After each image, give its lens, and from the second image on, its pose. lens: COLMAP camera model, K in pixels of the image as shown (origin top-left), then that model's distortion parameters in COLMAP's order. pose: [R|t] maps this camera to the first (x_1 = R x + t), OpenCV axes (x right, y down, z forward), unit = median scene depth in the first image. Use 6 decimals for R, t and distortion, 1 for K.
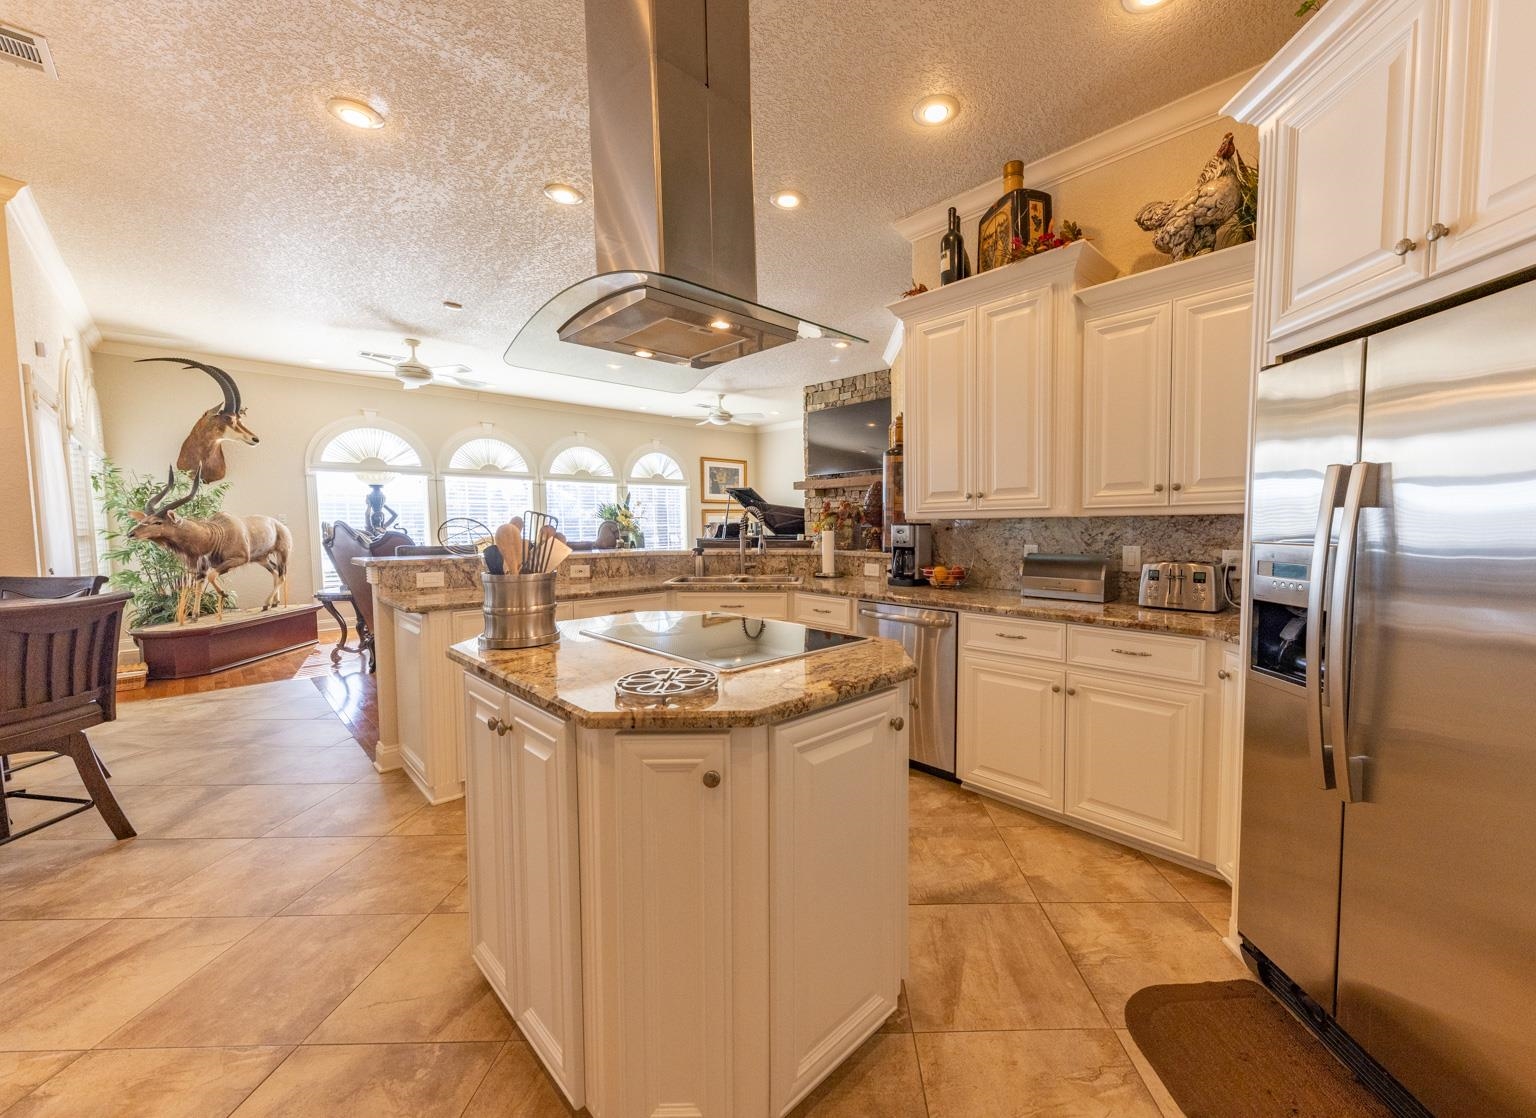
lens RADIAL K [[607.9, 0, 839.0], [0, 607.9, 558.4], [0, 0, 1]] dist [-0.000082, -0.000126]
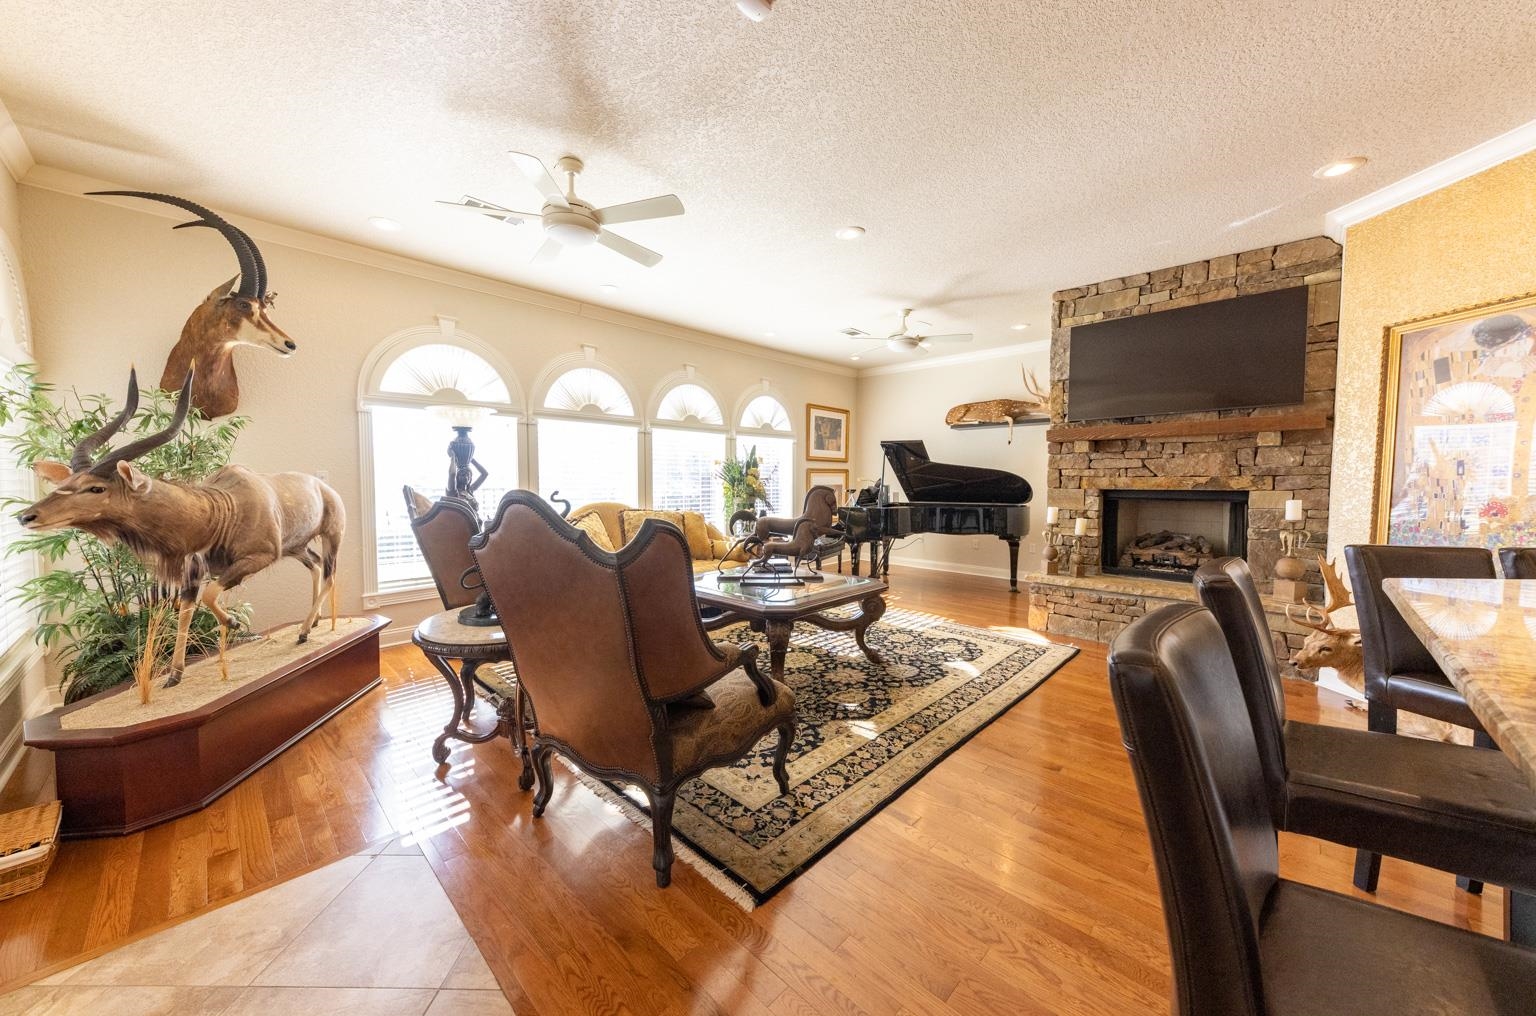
lens RADIAL K [[544.1, 0, 743.3], [0, 544.1, 505.2], [0, 0, 1]] dist [0.006567, -0.000062]
pose [[0.999255, 0.011923, -0.036706, -0.440437], [-0.012433, 0.999829, -0.013692, -0.033050], [0.036537, 0.014138, 0.999232, 0.430675]]
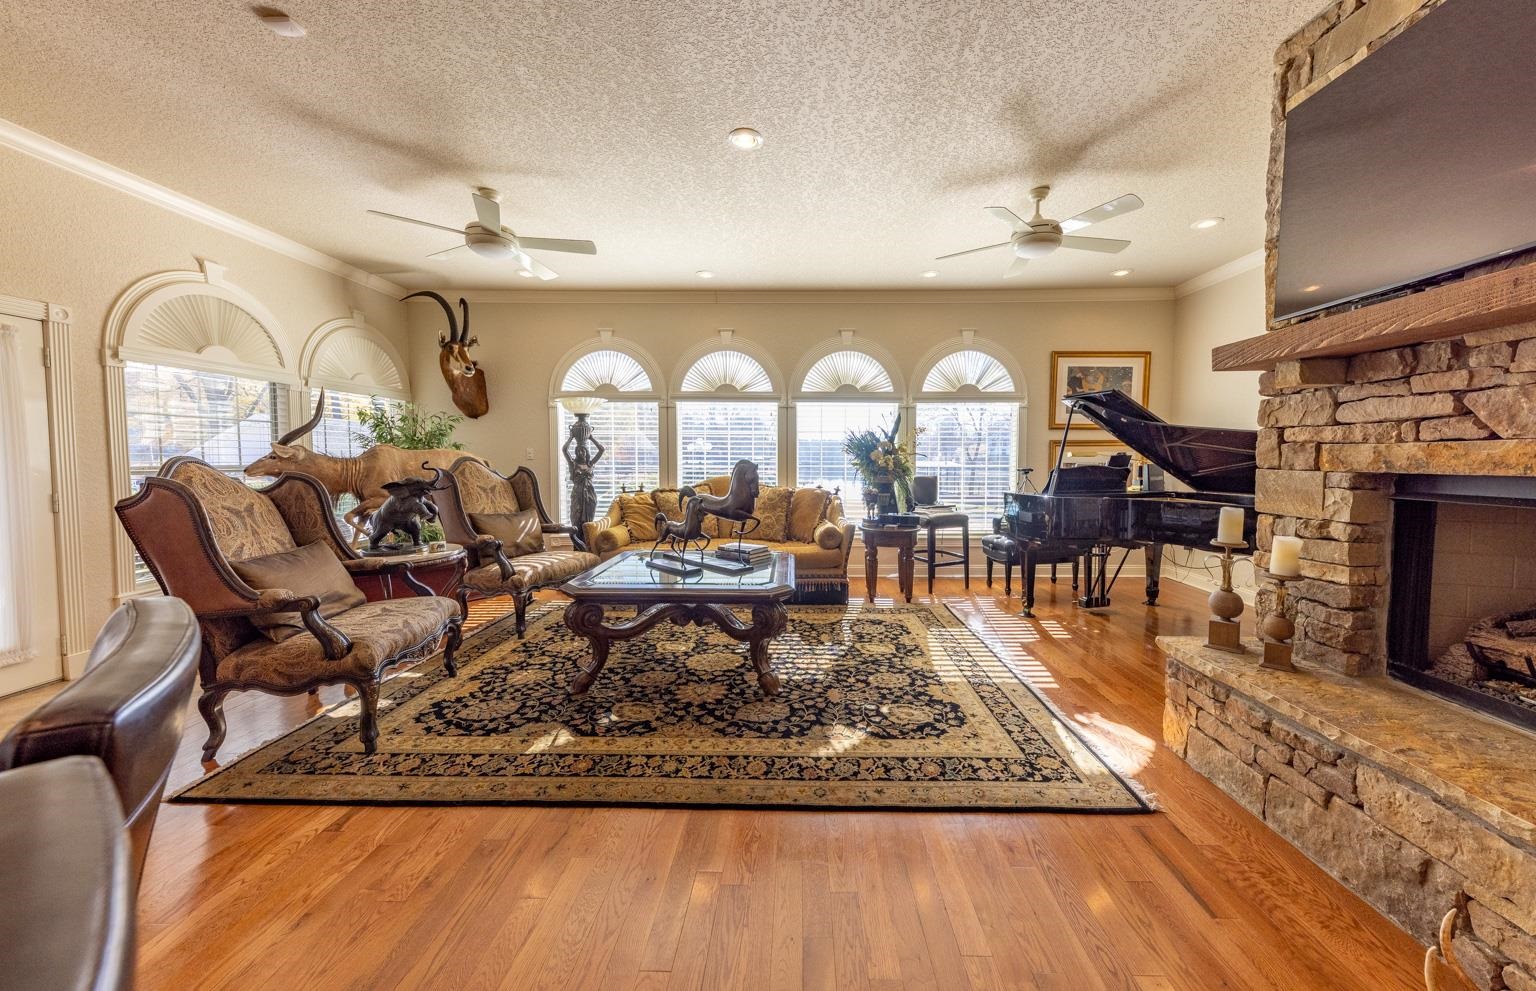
lens RADIAL K [[537.0, 0, 790.6], [0, 537.0, 481.9], [0, 0, 1]] dist [0.007281, -0.000177]
pose [[0.674491, 0.043521, -0.736999, -0.011685], [-0.053526, 0.998517, 0.009978, -0.049855], [0.736340, 0.032719, 0.675820, 0.719881]]
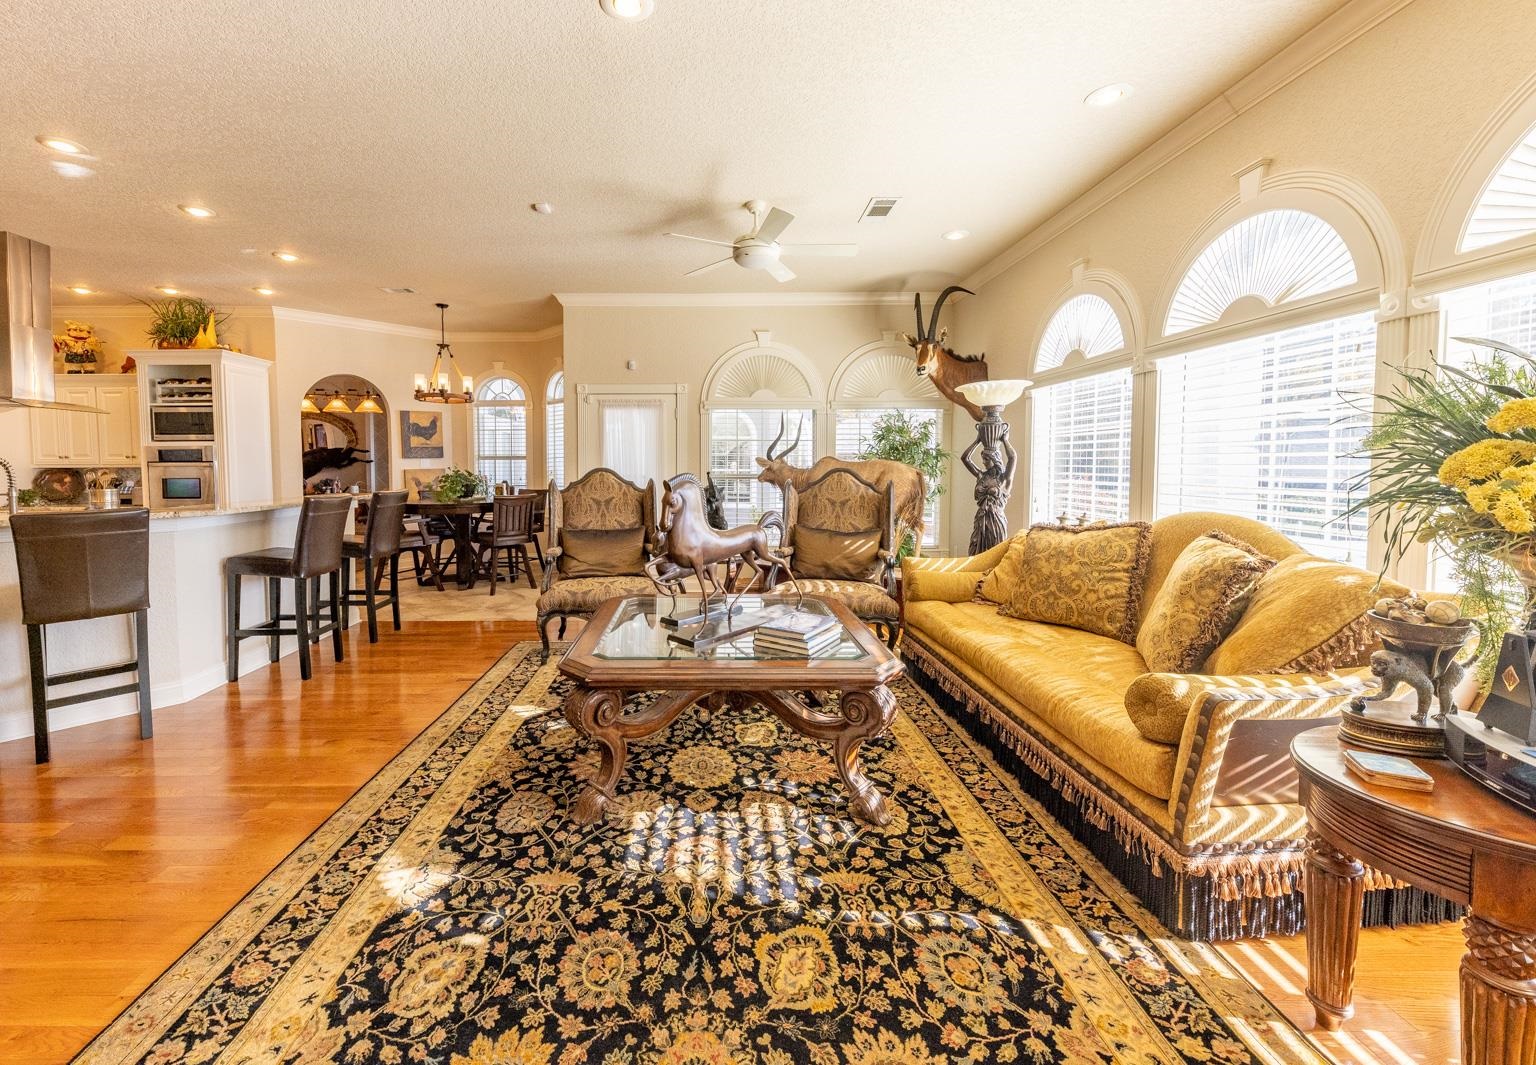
lens RADIAL K [[606.1, 0, 707.6], [0, 606.1, 492.5], [0, 0, 1]] dist [0.010696, -0.000489]
pose [[-0.729340, 0.039896, -0.682988, -0.157745], [-0.035326, 0.994771, 0.095831, -0.084701], [0.683239, 0.094021, -0.724116, 1.258621]]
